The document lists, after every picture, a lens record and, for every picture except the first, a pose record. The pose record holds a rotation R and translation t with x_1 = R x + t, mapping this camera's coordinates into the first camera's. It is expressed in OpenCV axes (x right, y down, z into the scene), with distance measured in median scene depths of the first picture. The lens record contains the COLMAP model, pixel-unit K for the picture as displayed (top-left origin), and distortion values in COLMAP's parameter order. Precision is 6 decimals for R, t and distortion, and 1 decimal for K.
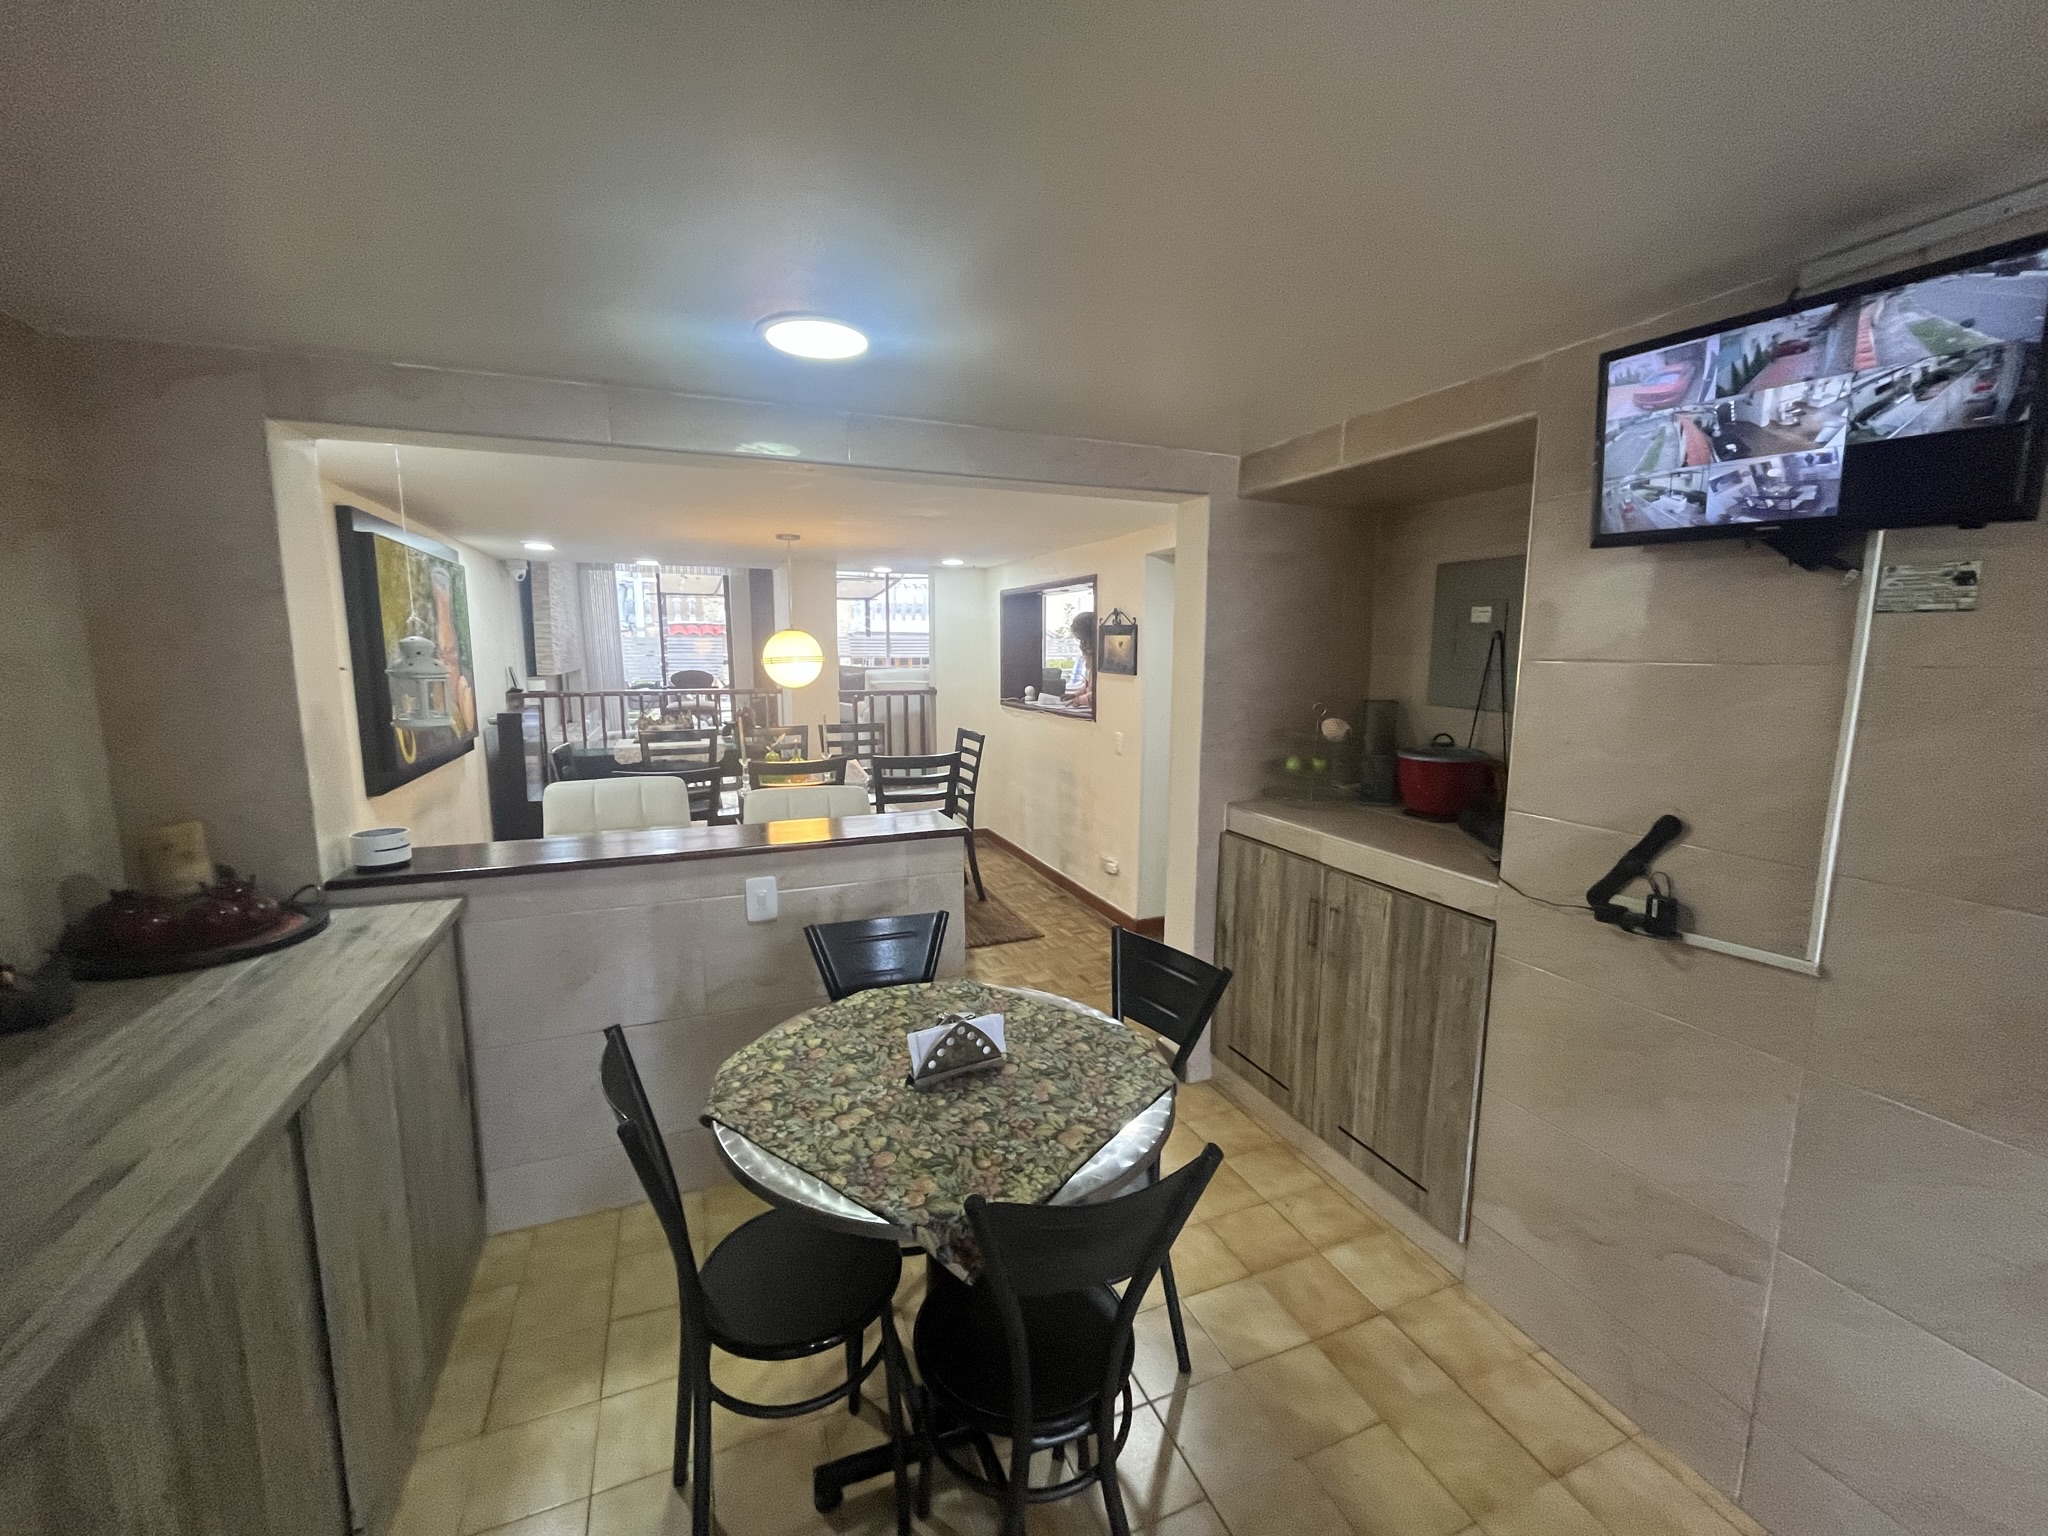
lens RADIAL K [[836.0, 0, 1017.9], [0, 836.0, 763.1], [0, 0, 1]] dist [-0.001781, -0.000016]
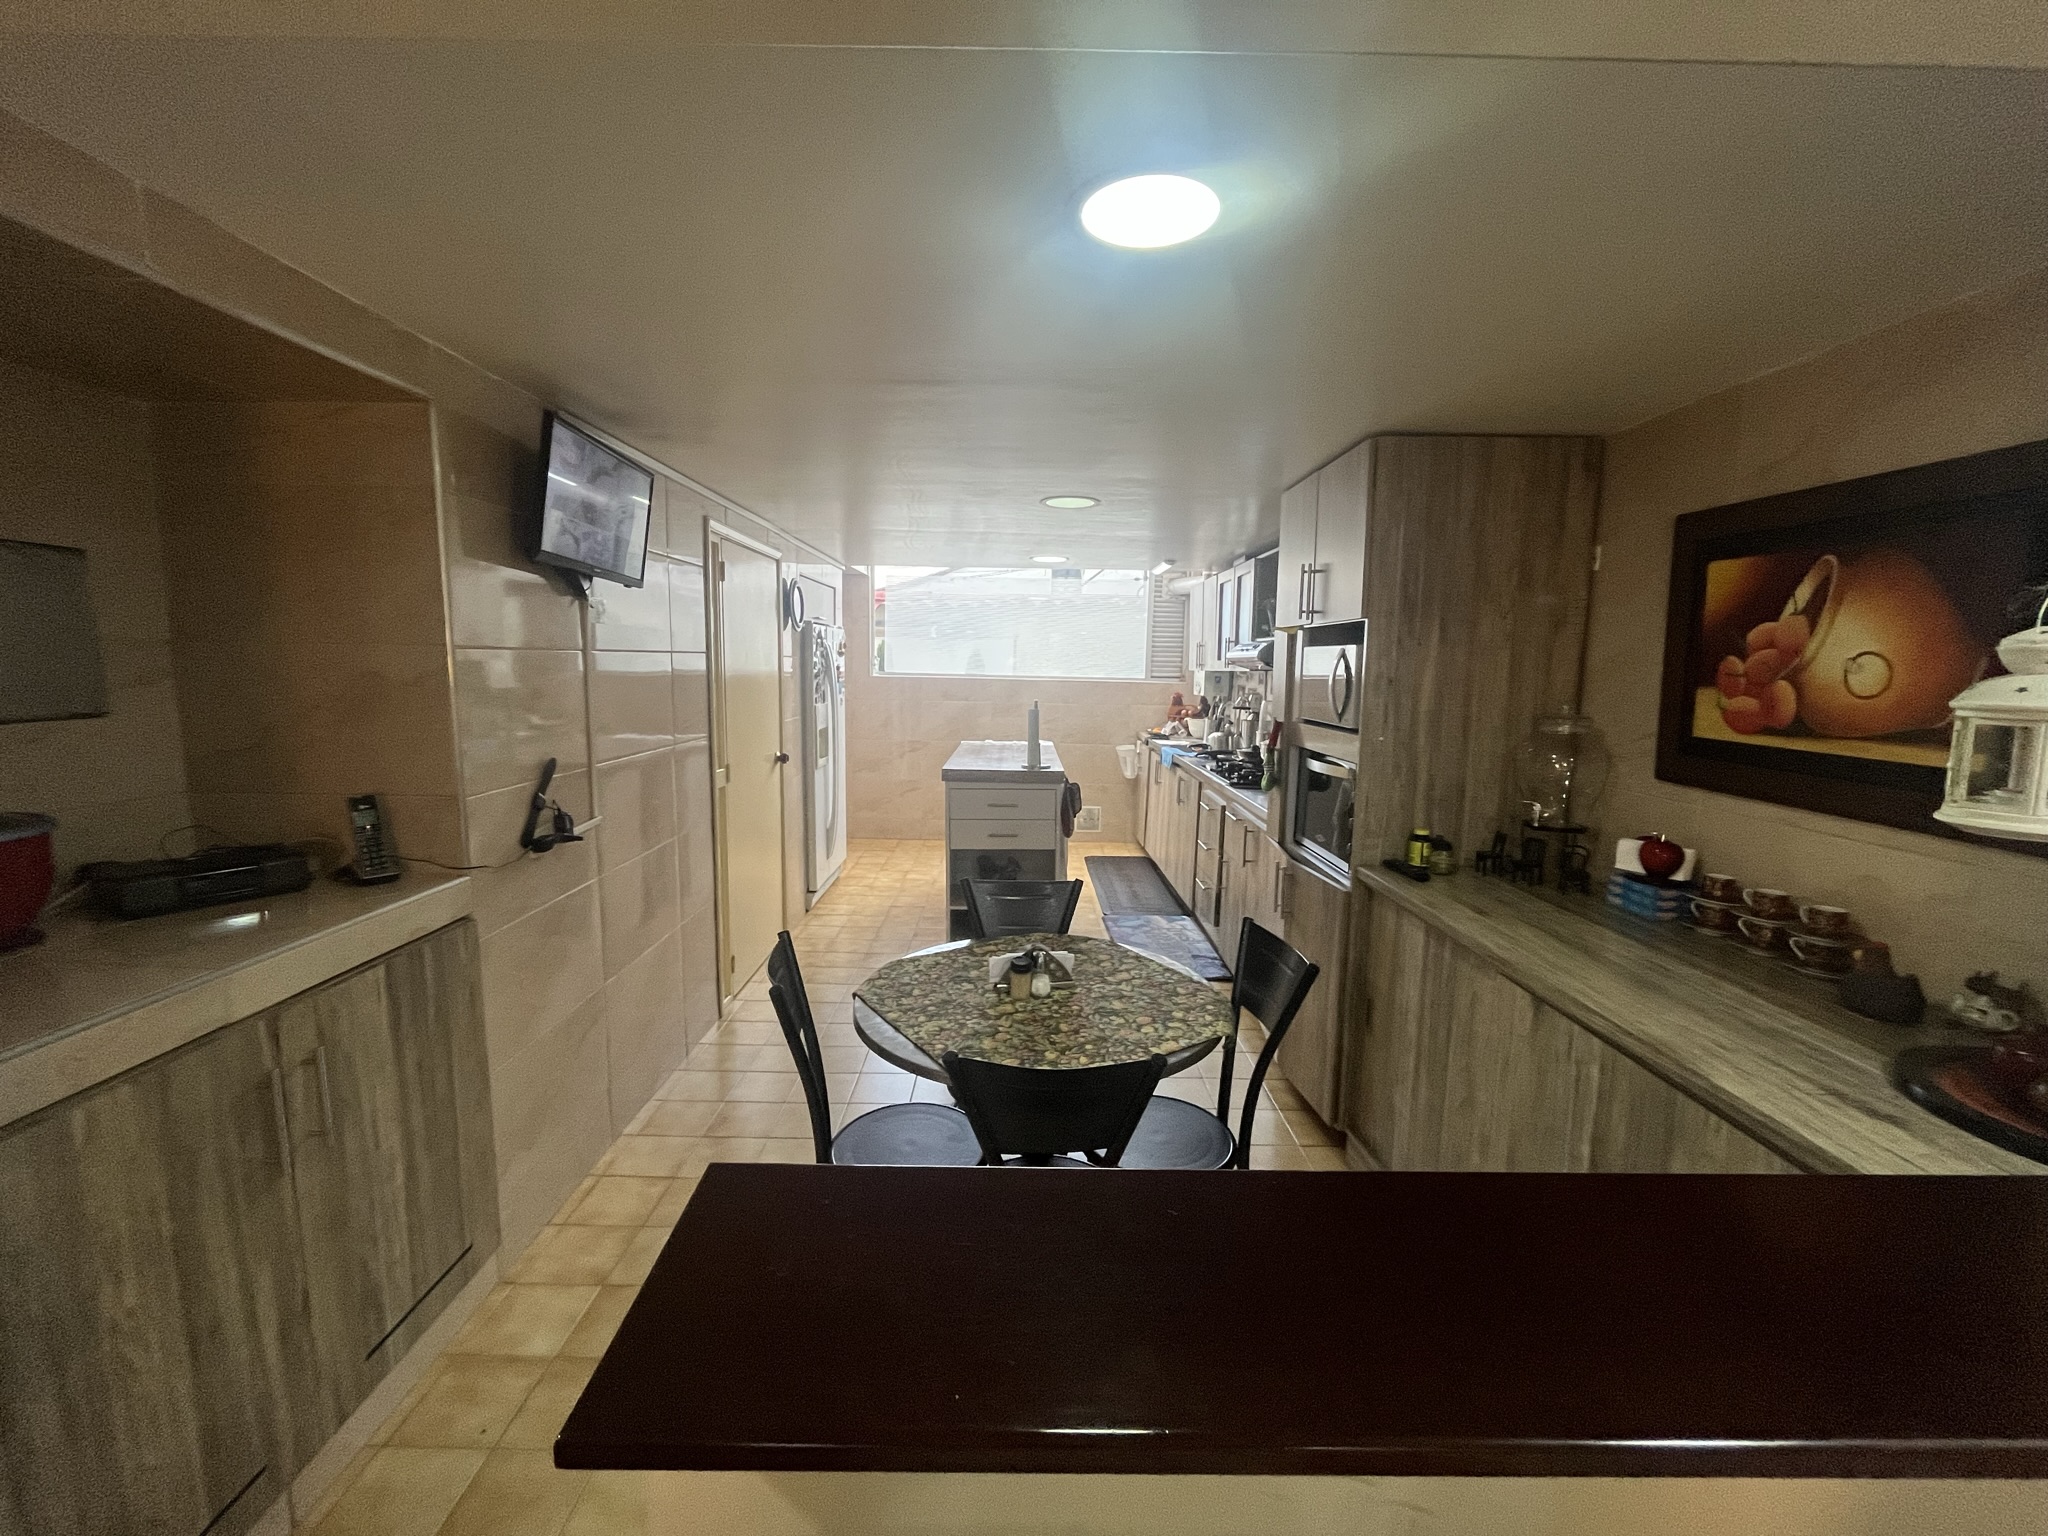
lens RADIAL K [[827.5, 0, 1015.5], [0, 827.5, 765.5], [0, 0, 1]] dist [-0.000466, 0.000036]
pose [[-0.927875, -0.066125, 0.366983, -0.375998], [0.032246, 0.966236, 0.255632, -0.209208], [-0.371496, 0.249028, -0.894414, 1.597405]]
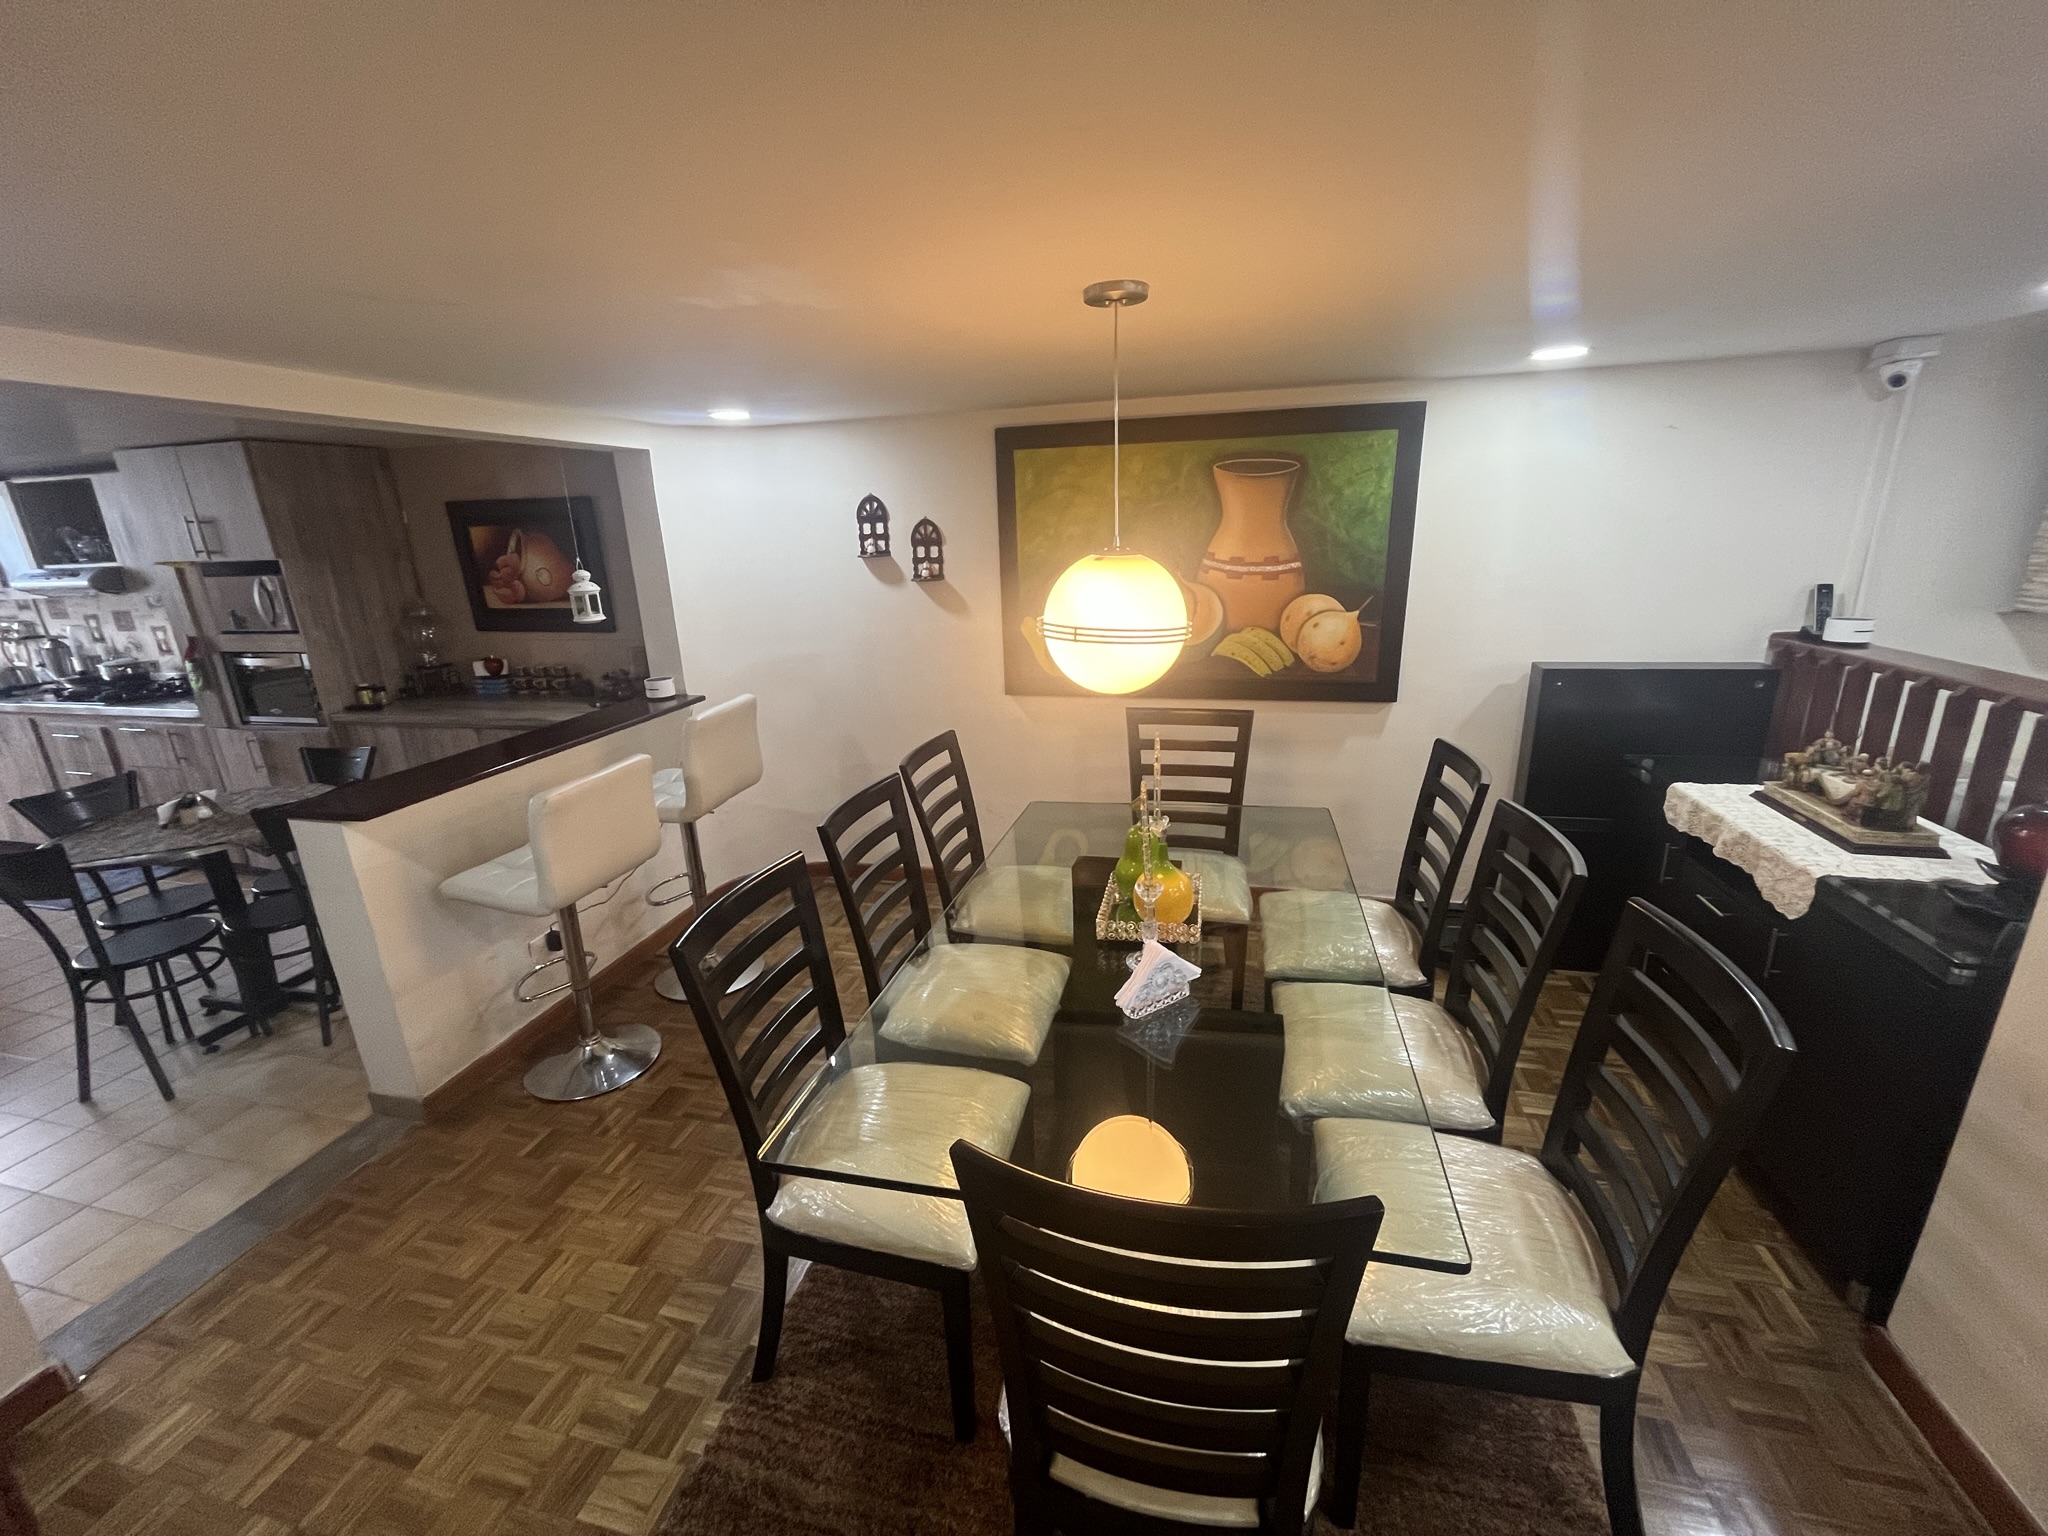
lens RADIAL K [[810.8, 0, 1016.3], [0, 810.8, 756.7], [0, 0, 1]] dist [0.000820, 0.000260]
pose [[-0.587056, 0.237428, -0.773946, 0.187598], [-0.082090, 0.933638, 0.348684, -0.466720], [0.805373, 0.268231, -0.528608, 2.794327]]
